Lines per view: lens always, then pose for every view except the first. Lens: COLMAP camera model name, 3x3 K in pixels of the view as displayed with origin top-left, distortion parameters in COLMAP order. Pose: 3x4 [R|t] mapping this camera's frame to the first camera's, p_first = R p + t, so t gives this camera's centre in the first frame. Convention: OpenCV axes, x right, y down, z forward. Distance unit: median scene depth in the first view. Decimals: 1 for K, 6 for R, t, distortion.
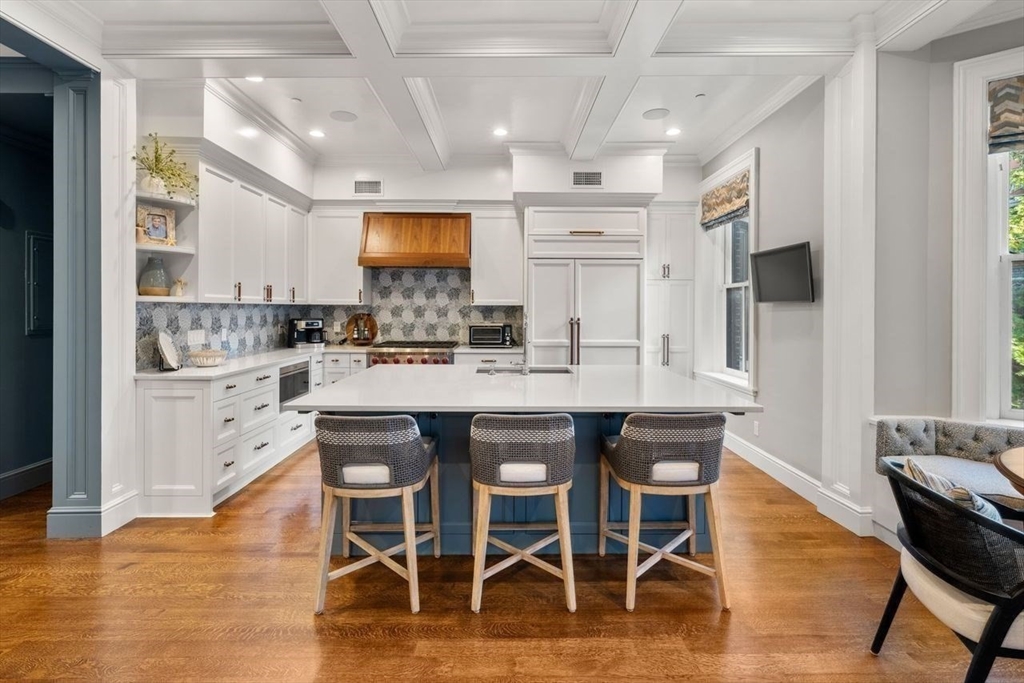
lens RADIAL K [[475.4, 0, 509.4], [0, 475.4, 311.6], [0, 0, 1]] dist [-0.004124, 0.001414]
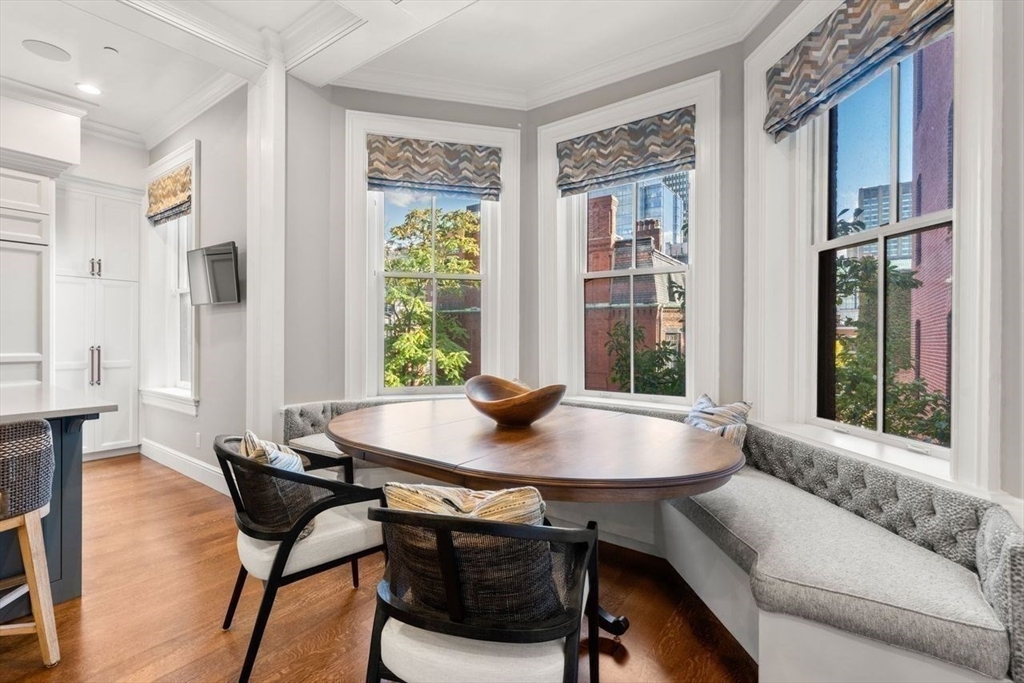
lens RADIAL K [[463.0, 0, 508.4], [0, 463.0, 337.8], [0, 0, 1]] dist [0.000052, -0.000045]
pose [[0.594938, -0.002724, 0.803767, 0.124463], [0.000593, 0.999995, 0.002950, 0.034467], [-0.803771, -0.001278, 0.594937, -0.028453]]
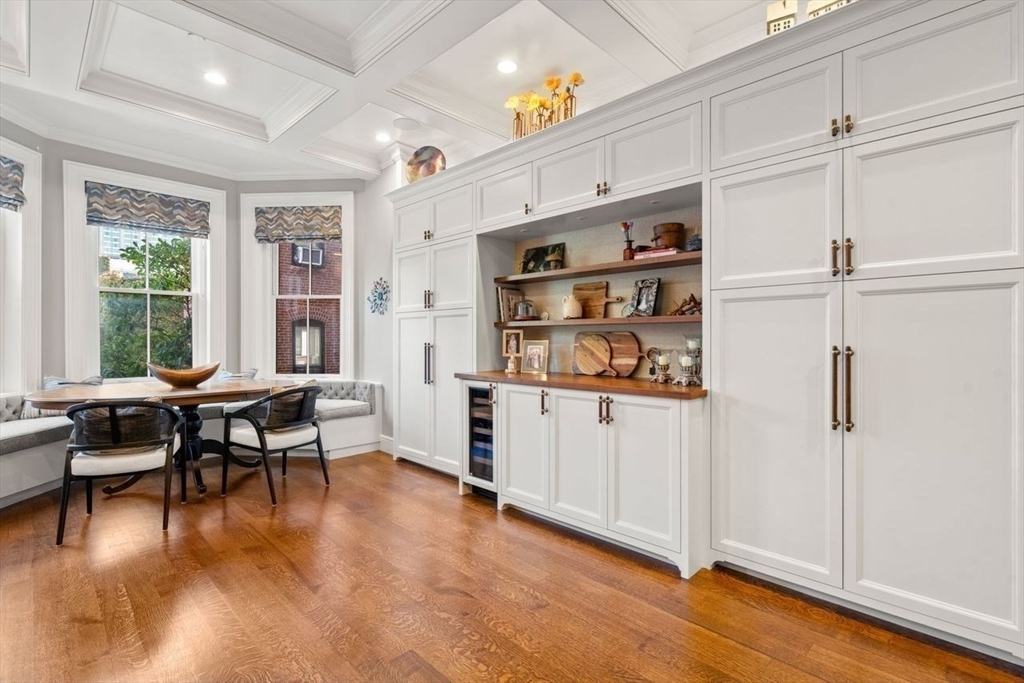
lens RADIAL K [[475.4, 0, 516.5], [0, 475.4, 337.0], [0, 0, 1]] dist [-0.004124, 0.001414]
pose [[-0.712561, -0.001670, 0.701609, -0.464464], [-0.000602, 0.999998, 0.001769, 0.031604], [-0.701610, 0.000838, -0.712560, 0.397467]]
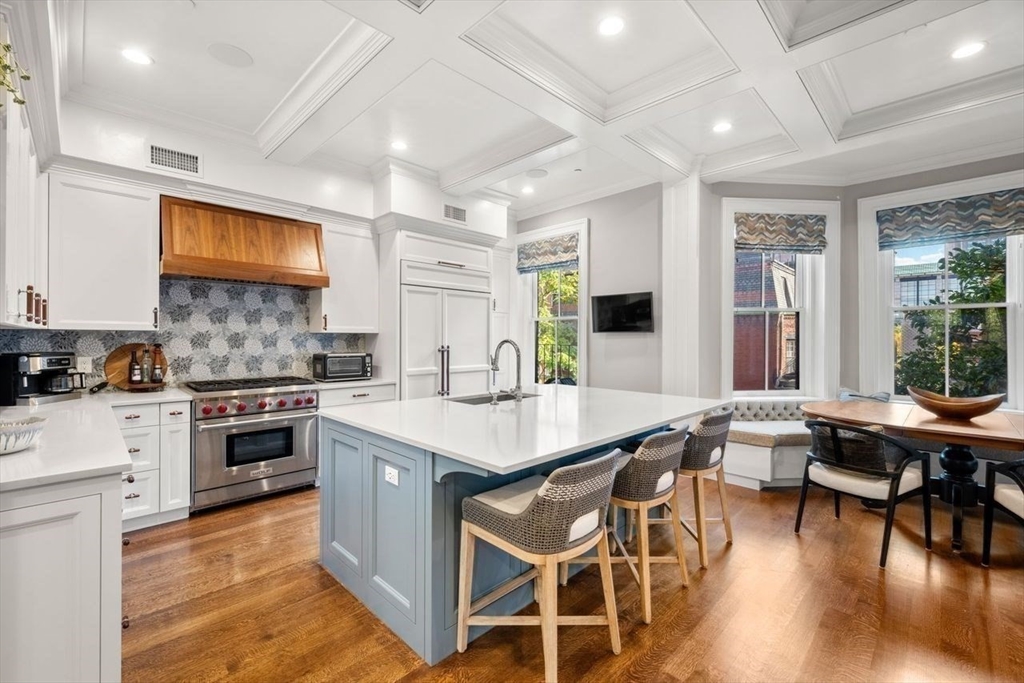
lens RADIAL K [[433.3, 0, 511.8], [0, 433.3, 338.9], [0, 0, 1]] dist [0.000033, 0.000388]
pose [[0.711296, -0.001746, 0.702890, -0.416854], [0.003473, 0.999993, -0.001031, -0.000260], [-0.702884, 0.003175, 0.711297, 0.226603]]
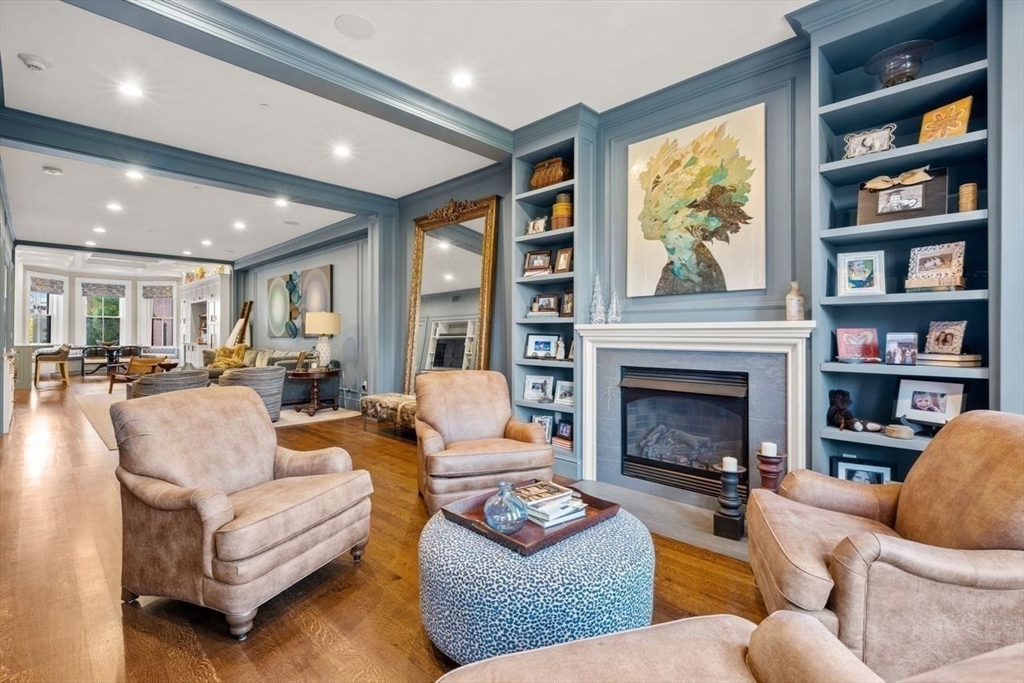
lens RADIAL K [[475.4, 0, 514.0], [0, 475.4, 334.8], [0, 0, 1]] dist [-0.004124, 0.001414]
pose [[-0.707386, -0.004688, 0.706812, -3.062569], [-0.004097, 0.999988, 0.002532, 0.031503], [-0.706815, -0.001105, -0.707397, 0.508472]]
